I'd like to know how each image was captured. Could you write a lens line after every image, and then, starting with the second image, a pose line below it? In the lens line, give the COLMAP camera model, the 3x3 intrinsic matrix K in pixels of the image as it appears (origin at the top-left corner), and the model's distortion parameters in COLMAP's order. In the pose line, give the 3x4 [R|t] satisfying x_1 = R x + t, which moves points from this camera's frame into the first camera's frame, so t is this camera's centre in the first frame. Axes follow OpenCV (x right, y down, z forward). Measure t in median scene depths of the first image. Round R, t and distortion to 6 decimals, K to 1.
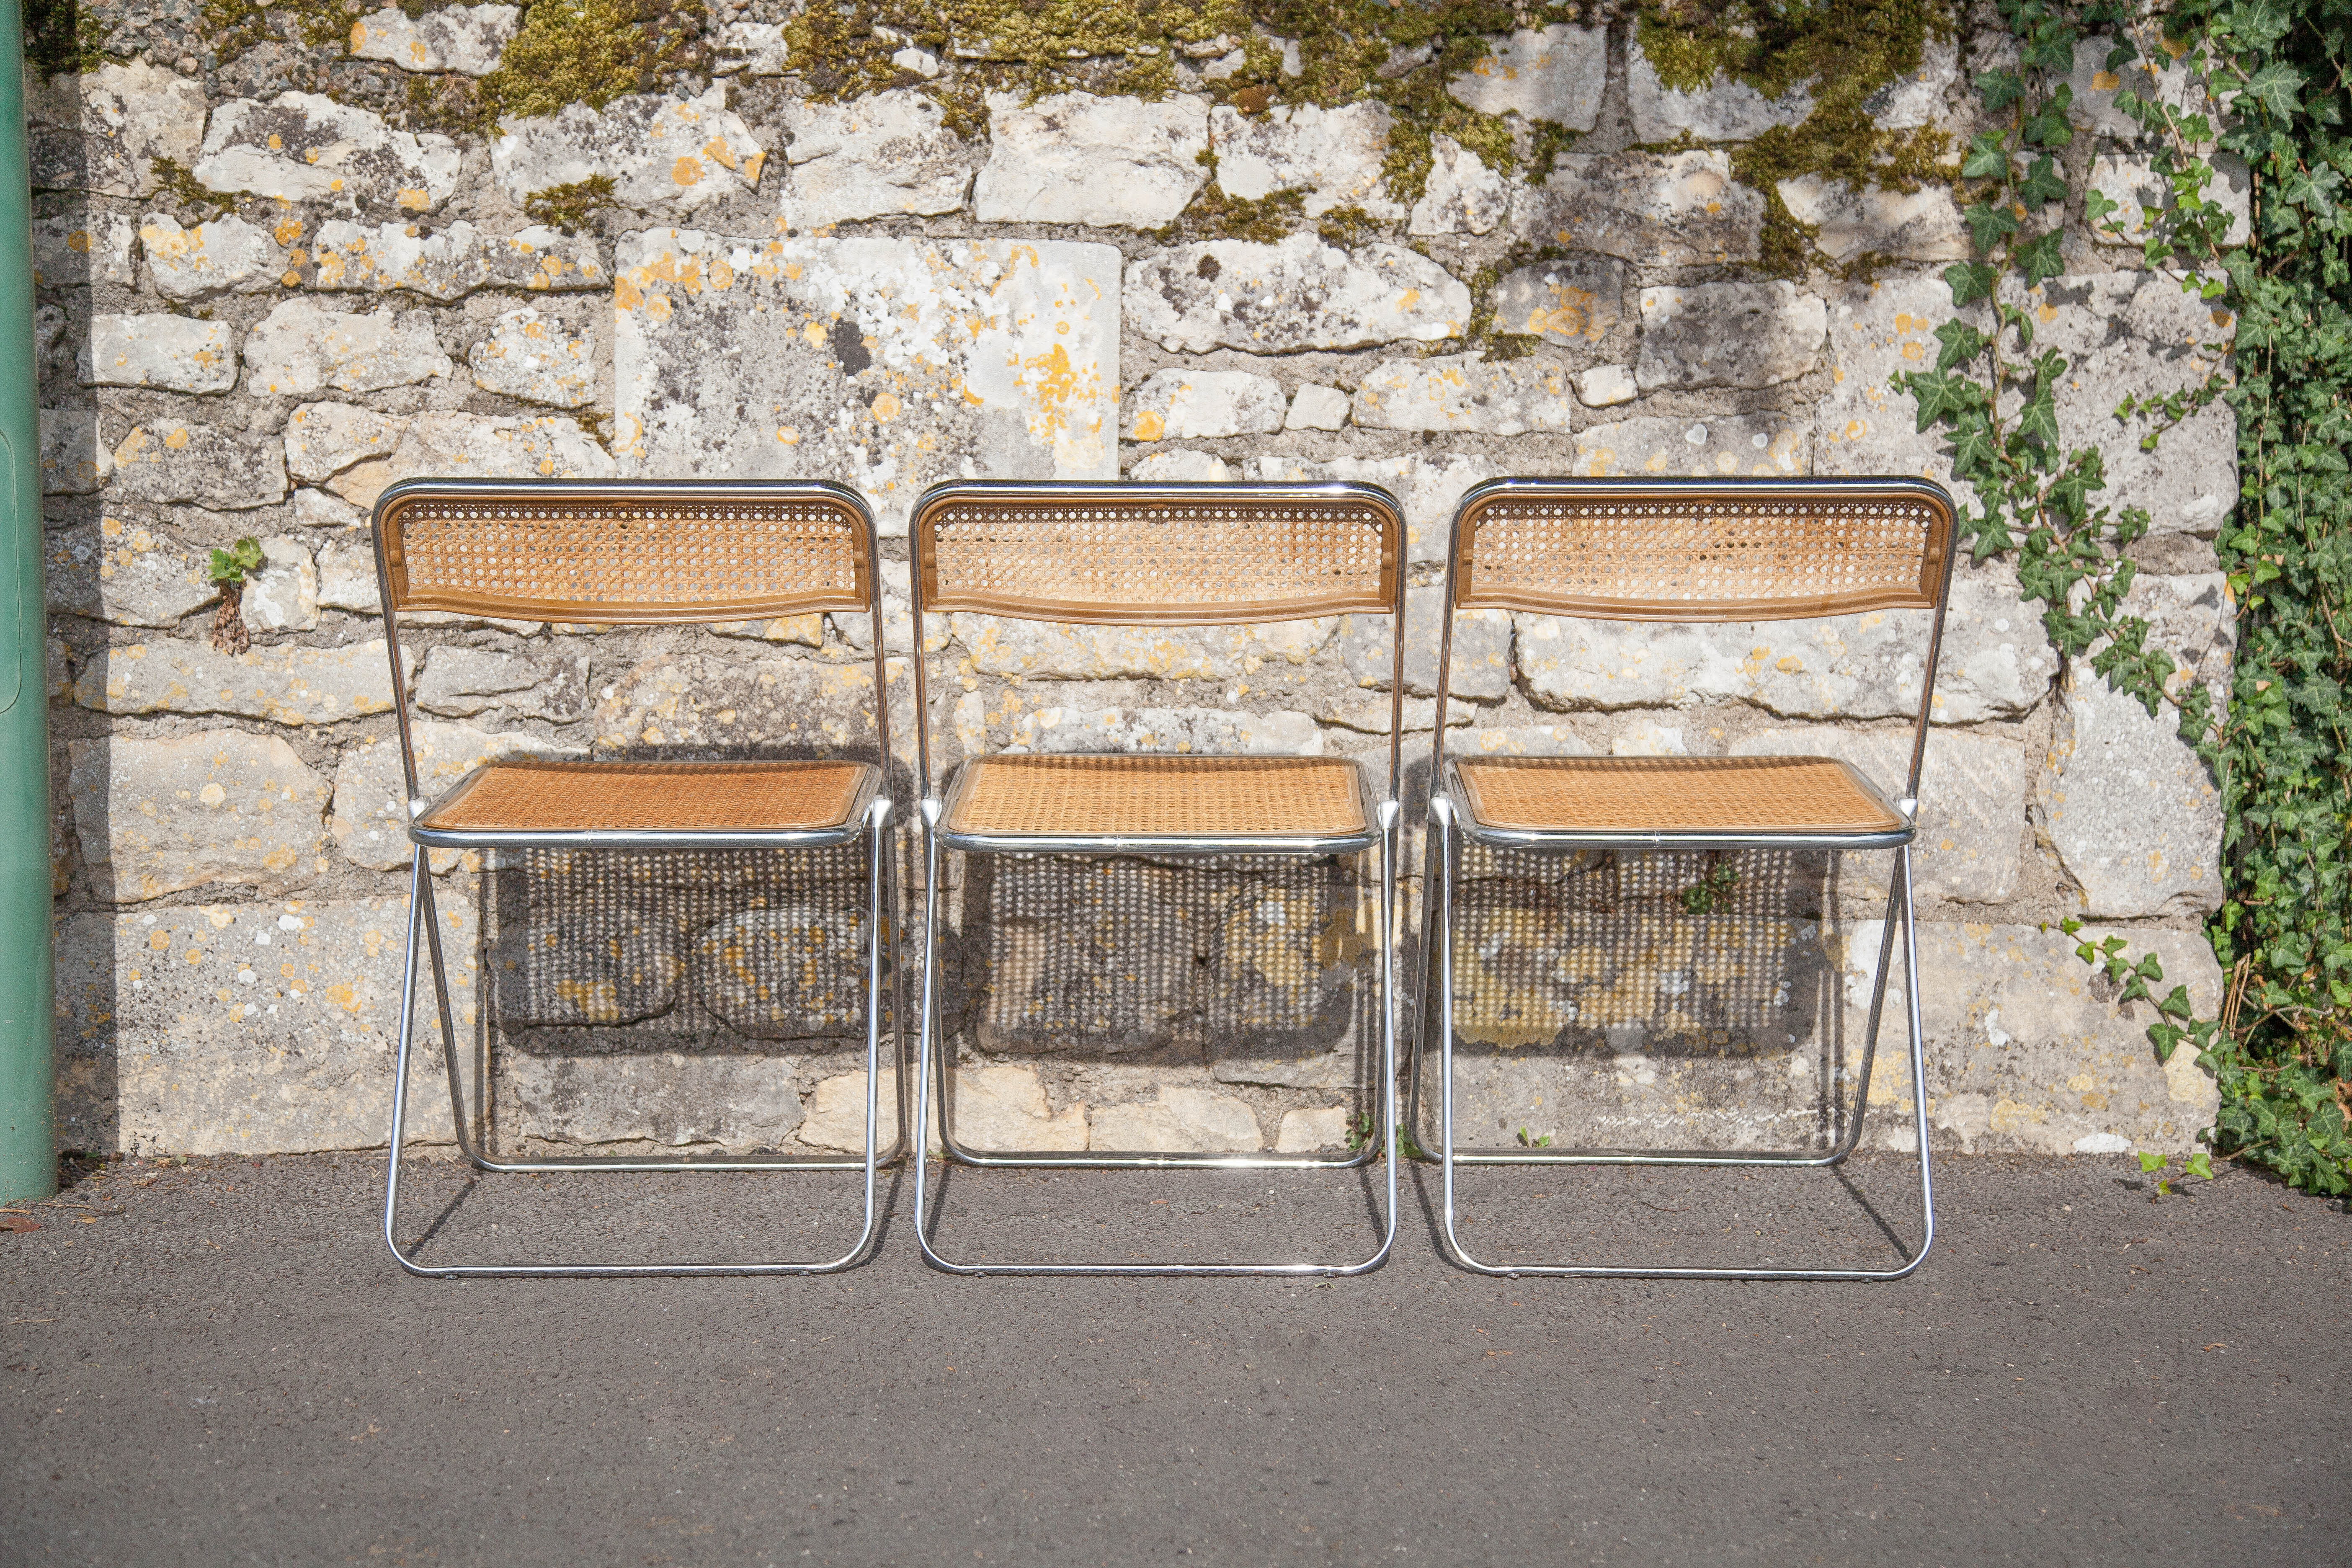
lens RADIAL K [[3742.3, 0, 1152.9], [0, 3742.3, 781.6], [0, 0, 1]] dist [0.363051, 0.000000]
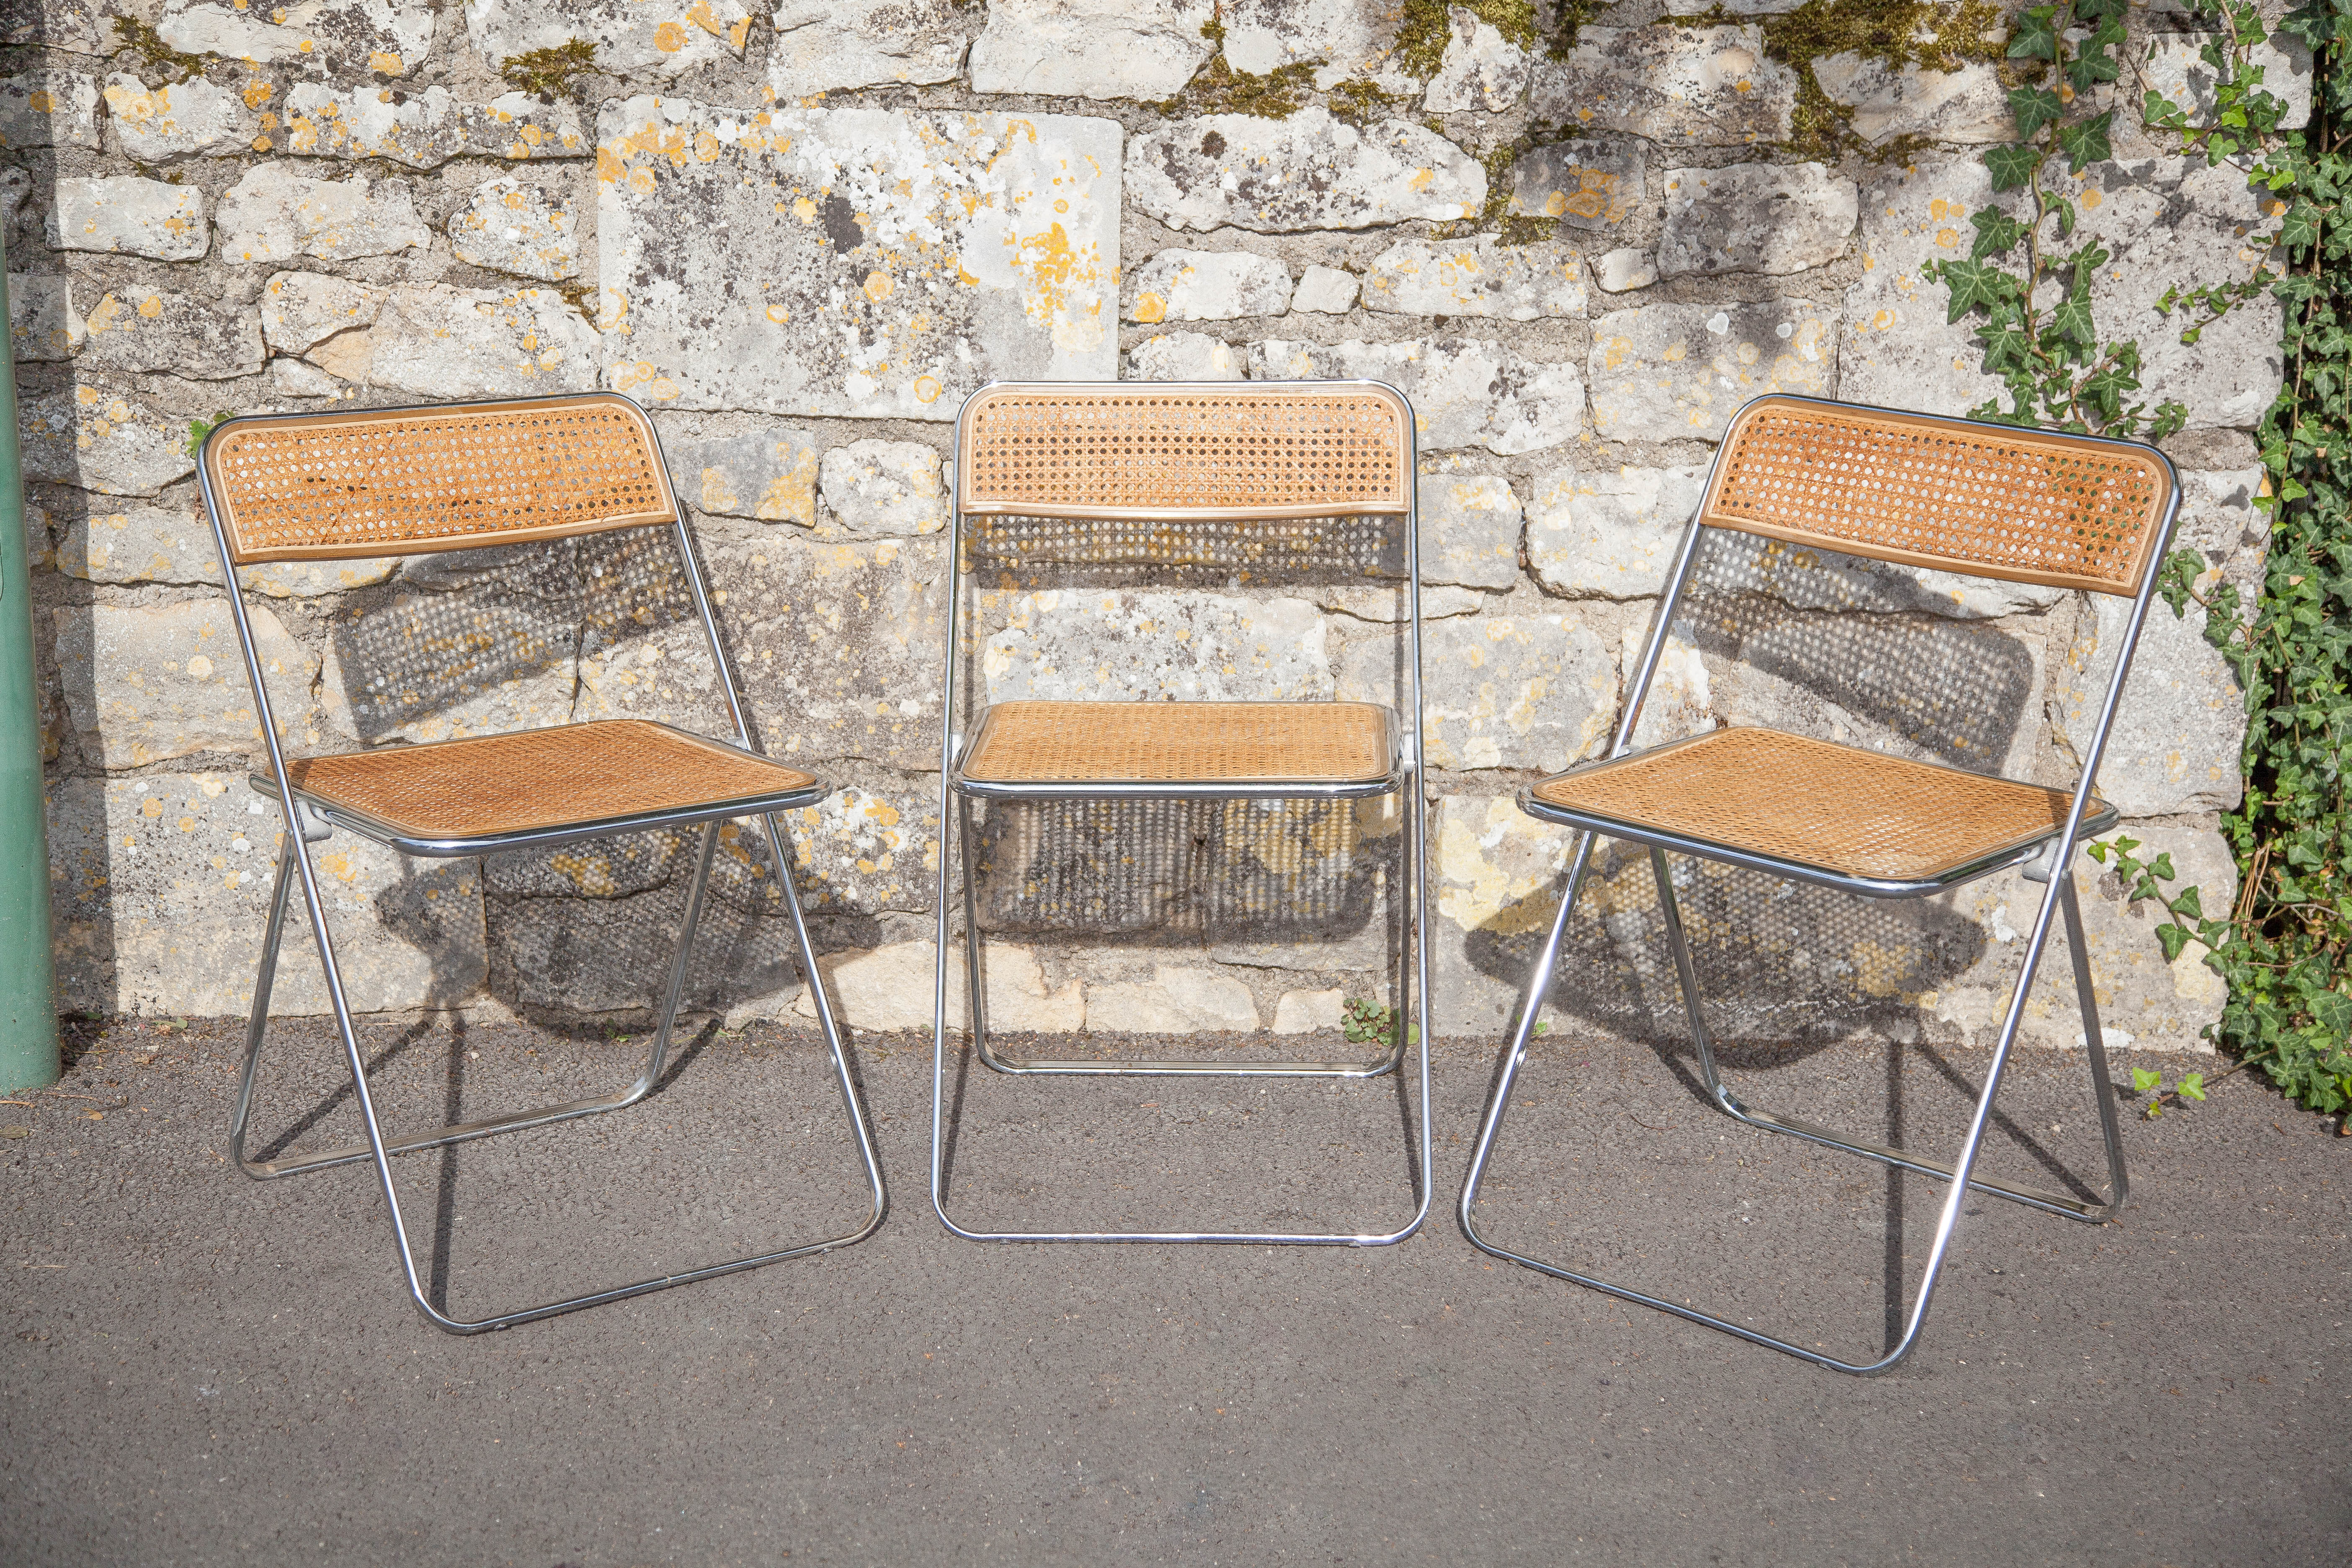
lens RADIAL K [[4165.4, 0, 1147.1], [0, 4165.4, 780.1], [0, 0, 1]] dist [0.459039, 0.000000]
pose [[0.999608, 0.013633, -0.024436, 0.026178], [-0.009268, 0.985301, 0.170575, -0.159153], [0.026403, -0.170282, 0.985042, -0.083509]]
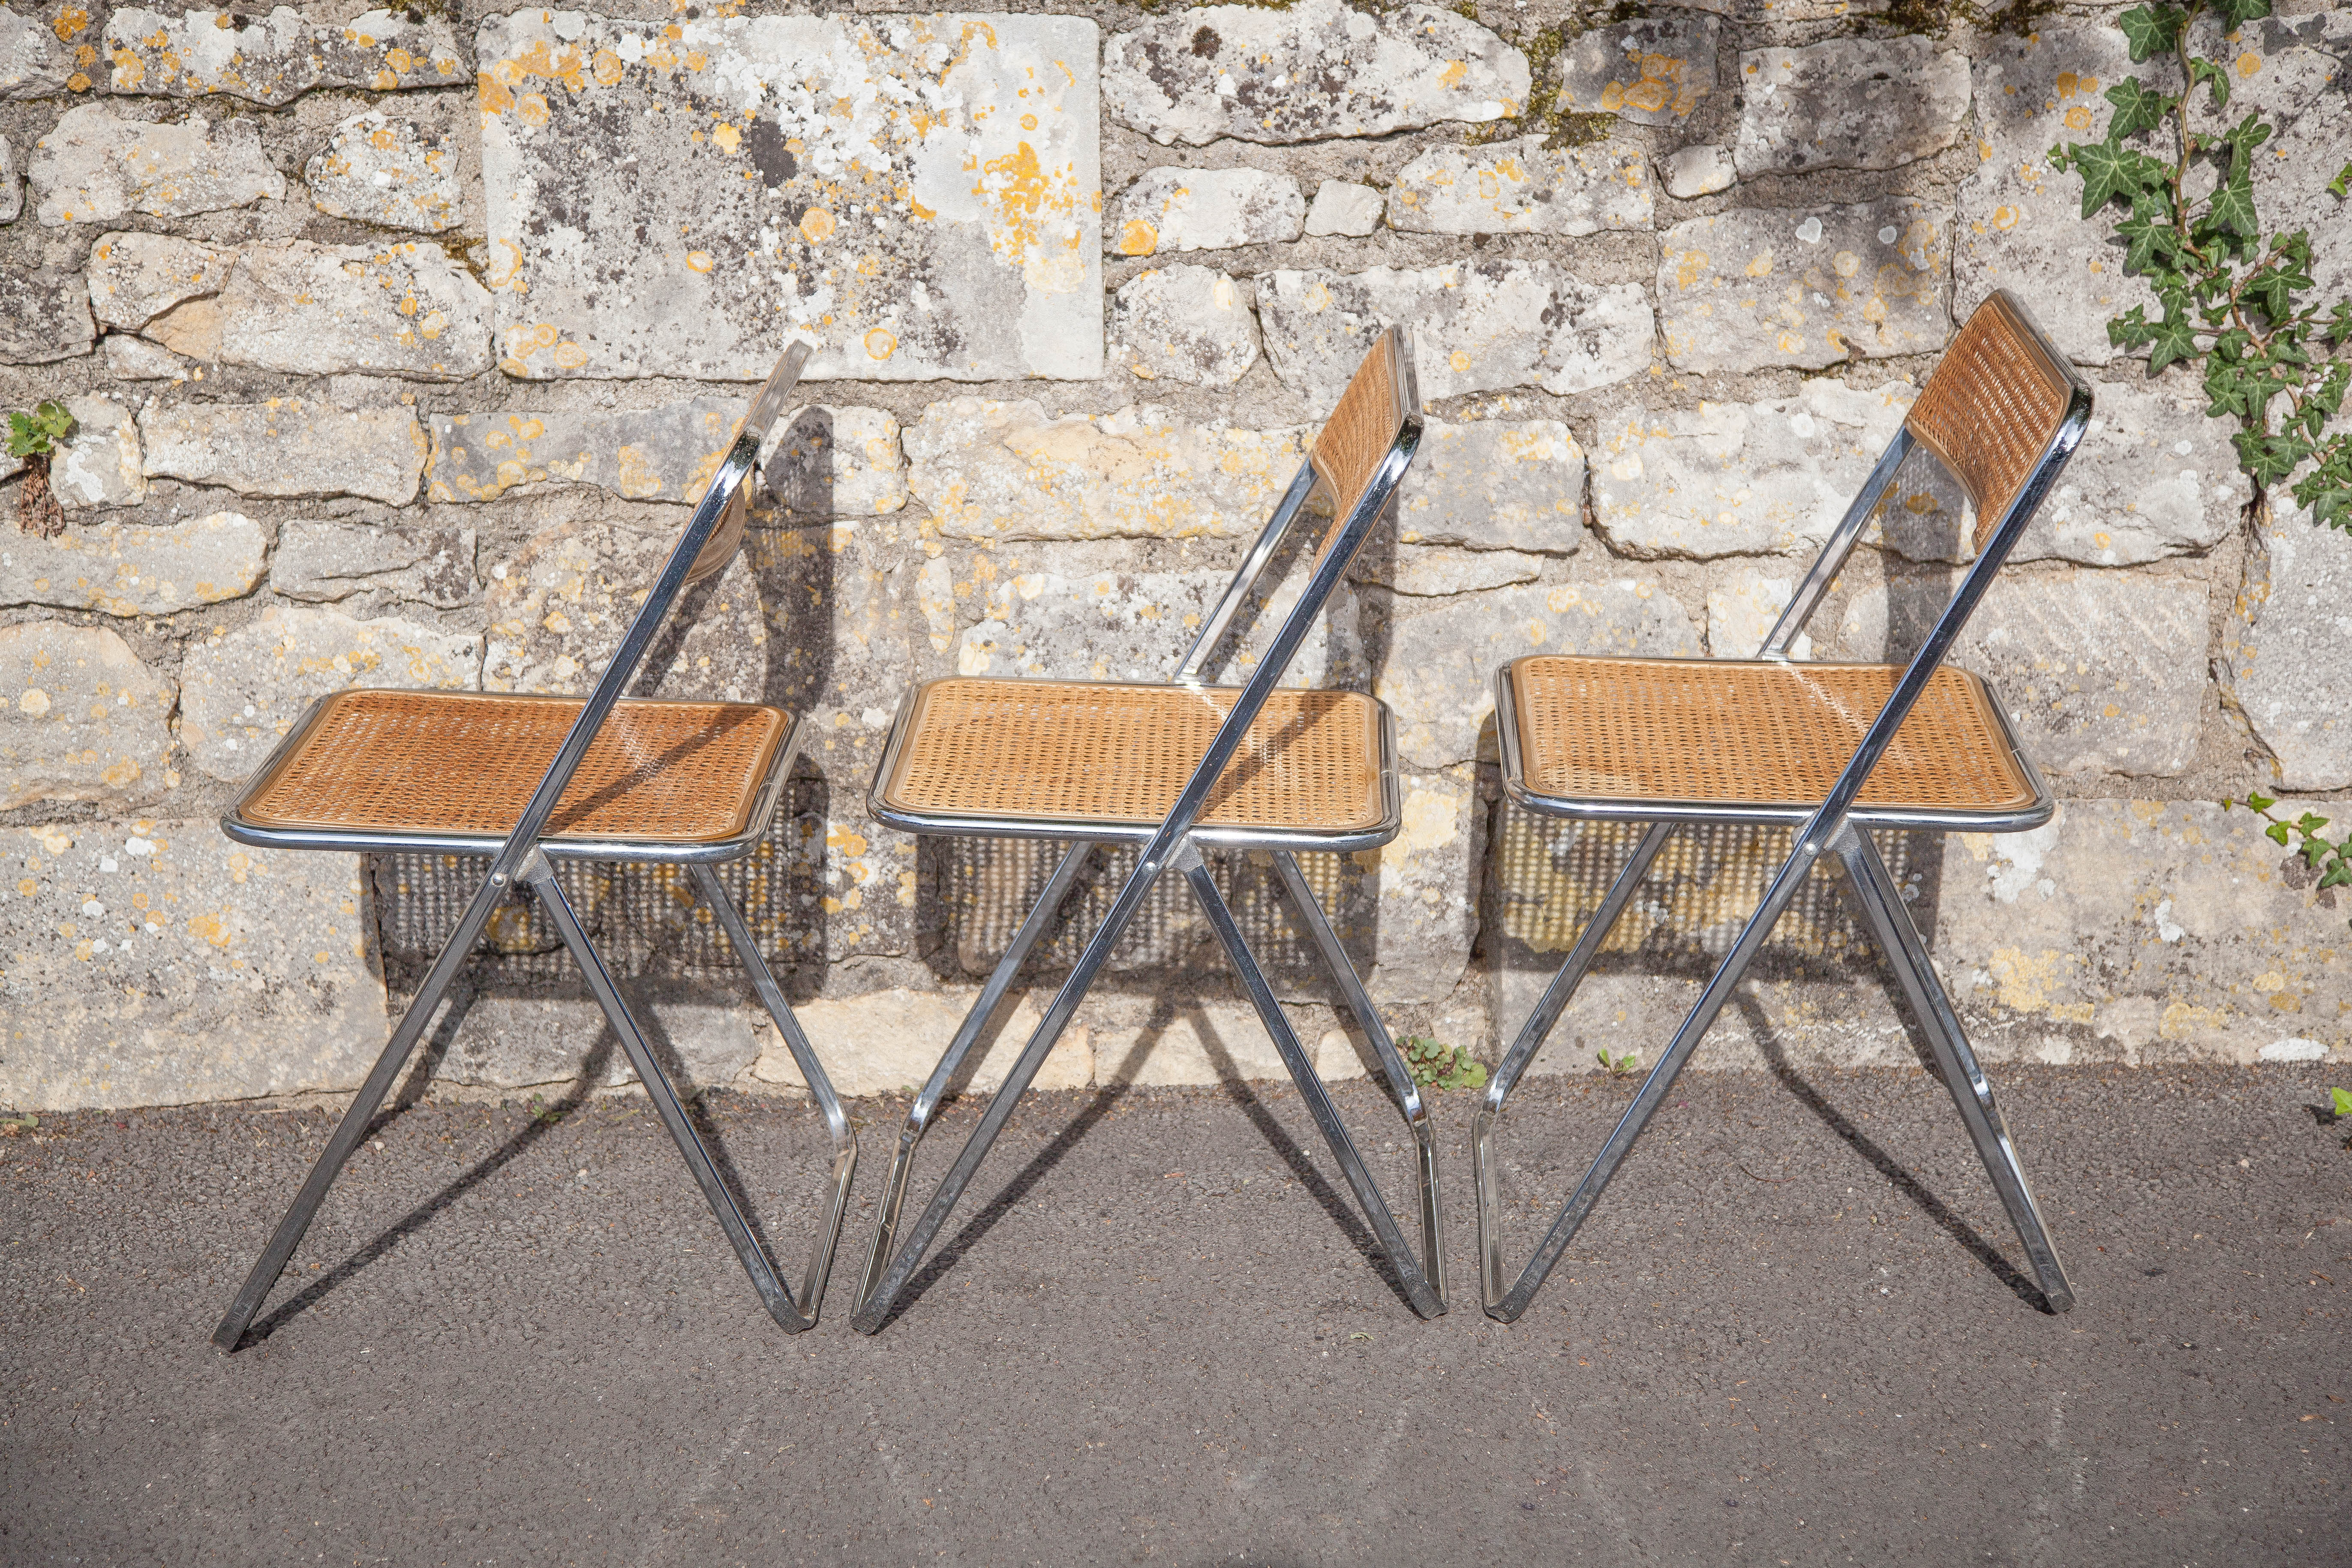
lens RADIAL K [[4623.4, 0, 1150.0], [0, 4623.4, 784.7], [0, 0, 1]] dist [0.491356, 0.000000]
pose [[0.999461, -0.025022, -0.021263, 0.020127], [0.028571, 0.981842, 0.187534, -0.168366], [0.016185, -0.188041, 0.982028, -0.021362]]
